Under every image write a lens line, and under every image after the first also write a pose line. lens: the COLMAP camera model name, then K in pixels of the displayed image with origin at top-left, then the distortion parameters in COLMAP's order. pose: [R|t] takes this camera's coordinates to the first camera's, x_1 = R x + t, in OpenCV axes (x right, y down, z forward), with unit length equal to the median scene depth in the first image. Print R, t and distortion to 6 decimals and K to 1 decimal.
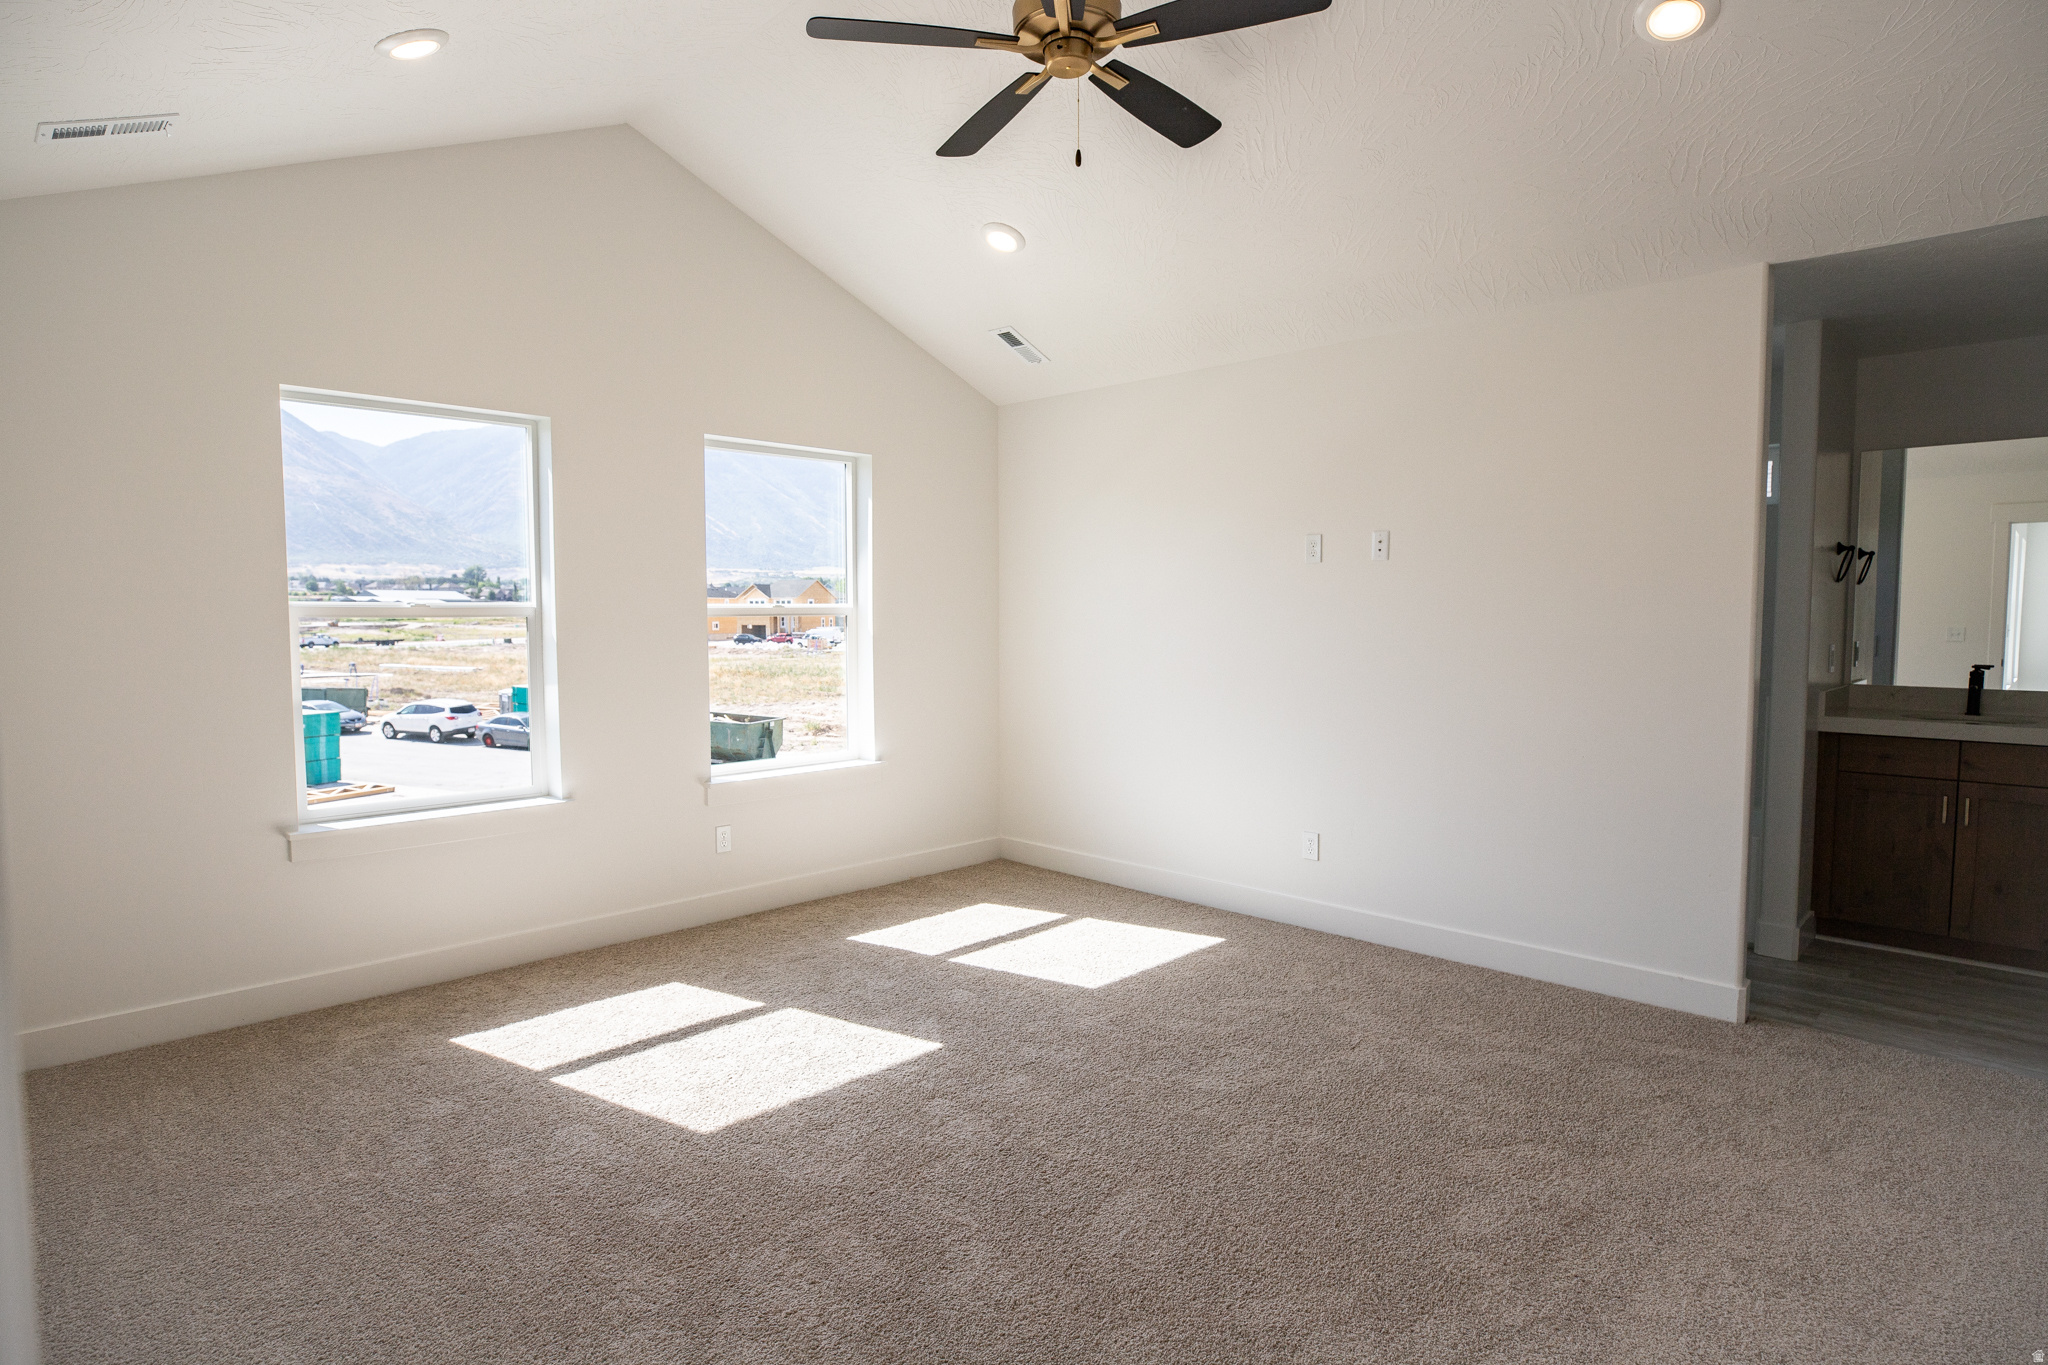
lens RADIAL K [[1135.8, 0, 1024.0], [0, 1135.8, 682.5], [0, 0, 1]] dist [-0.000540, -0.000296]
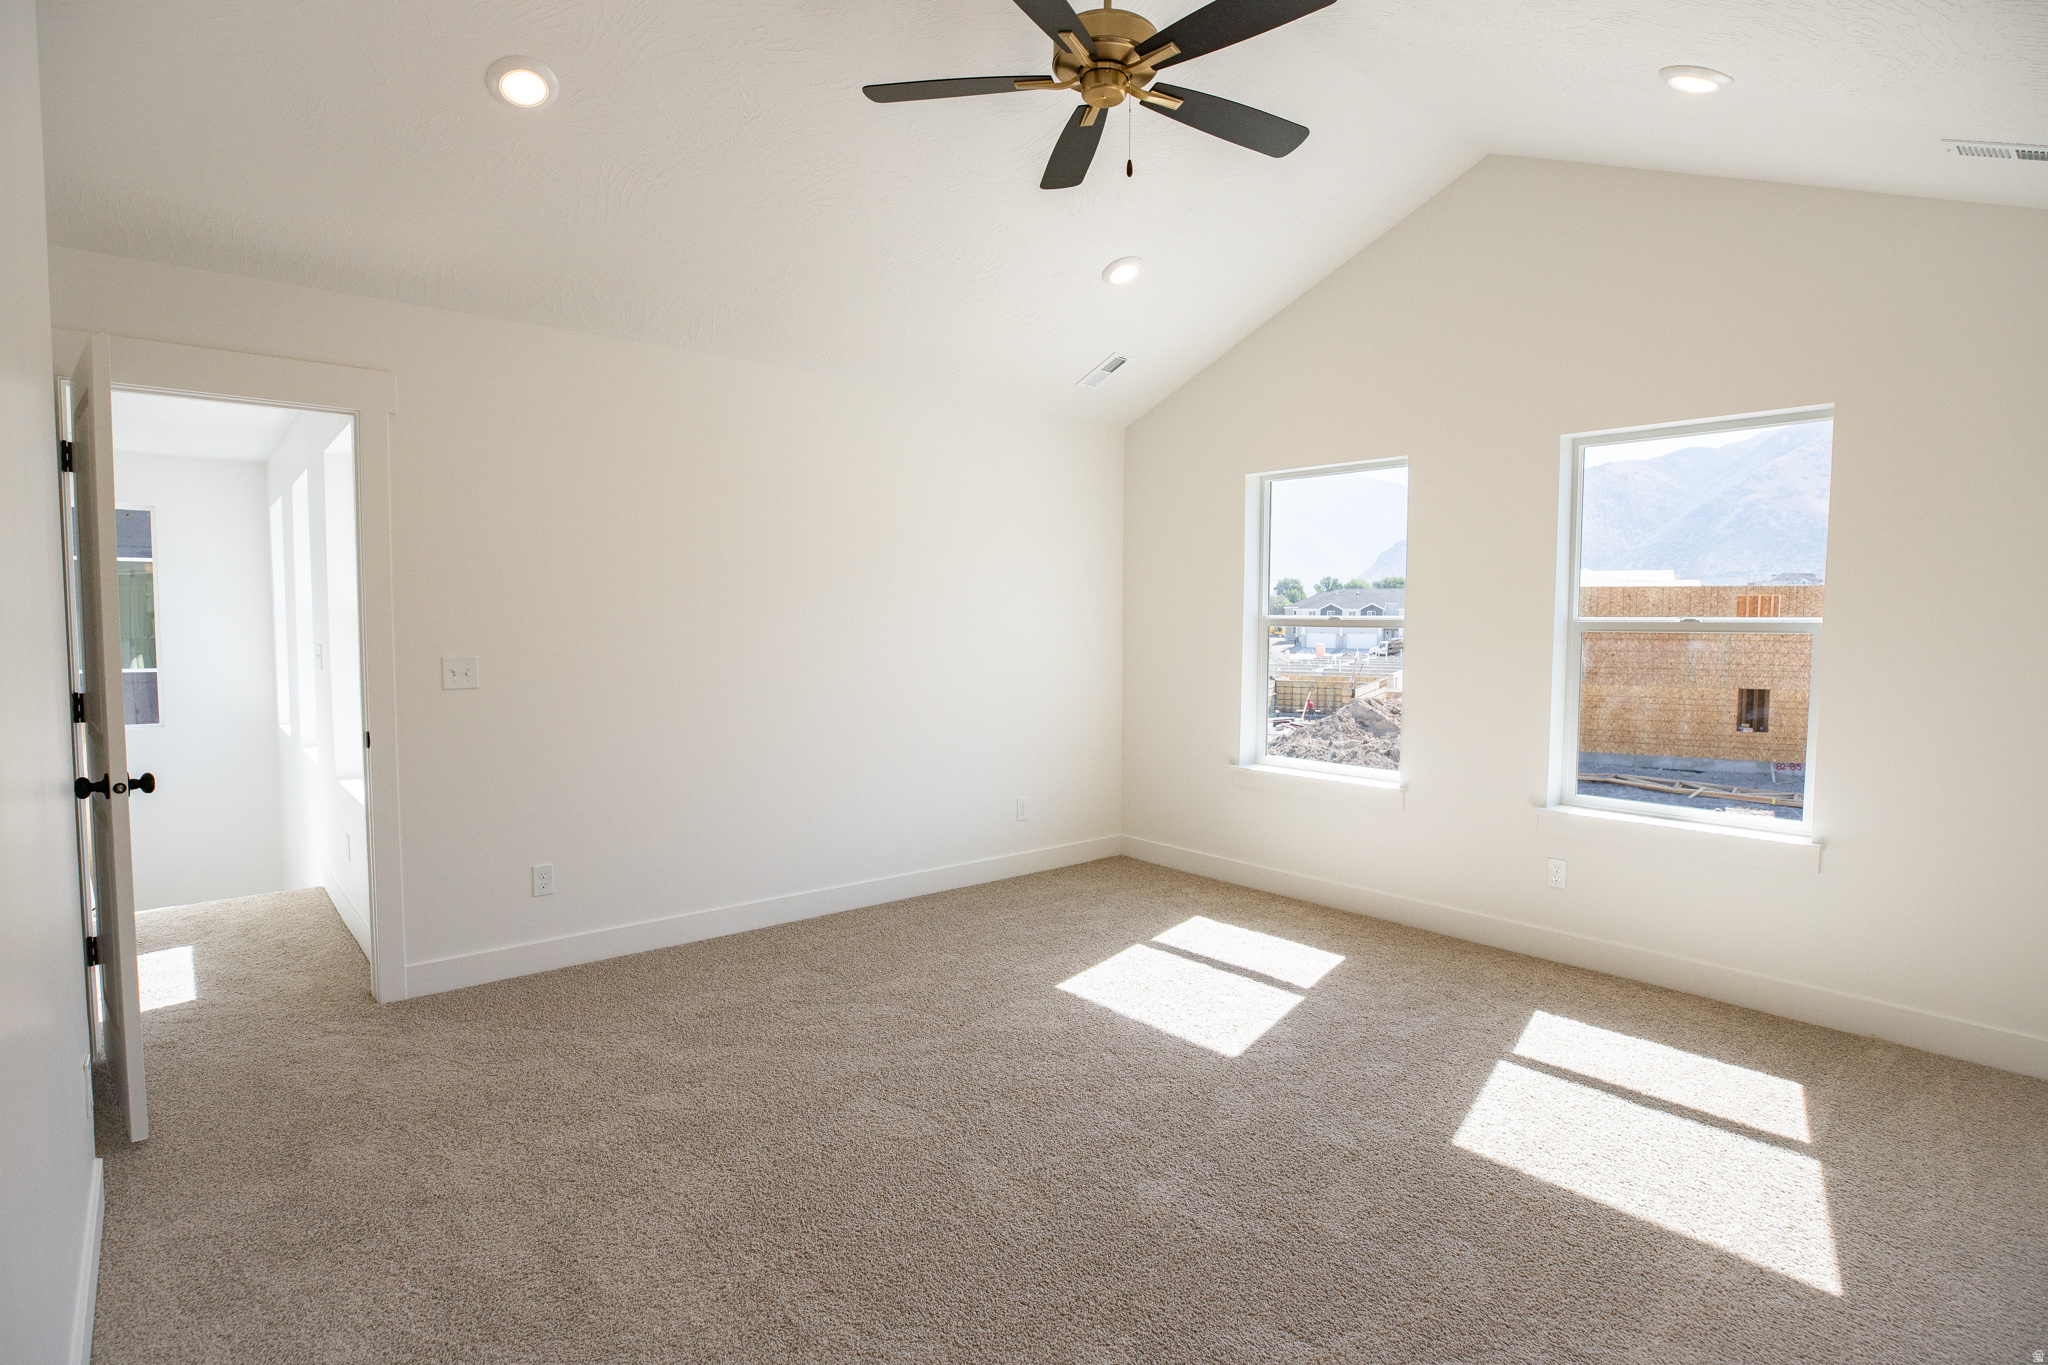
lens RADIAL K [[1062.4, 0, 1024.0], [0, 1062.4, 682.5], [0, 0, 1]] dist [0.000977, 0.000447]
pose [[-0.096138, 0.057109, -0.993728, 0.814194], [-0.069614, 0.995522, 0.063947, -0.054354], [0.992931, 0.075325, -0.091732, 0.830760]]
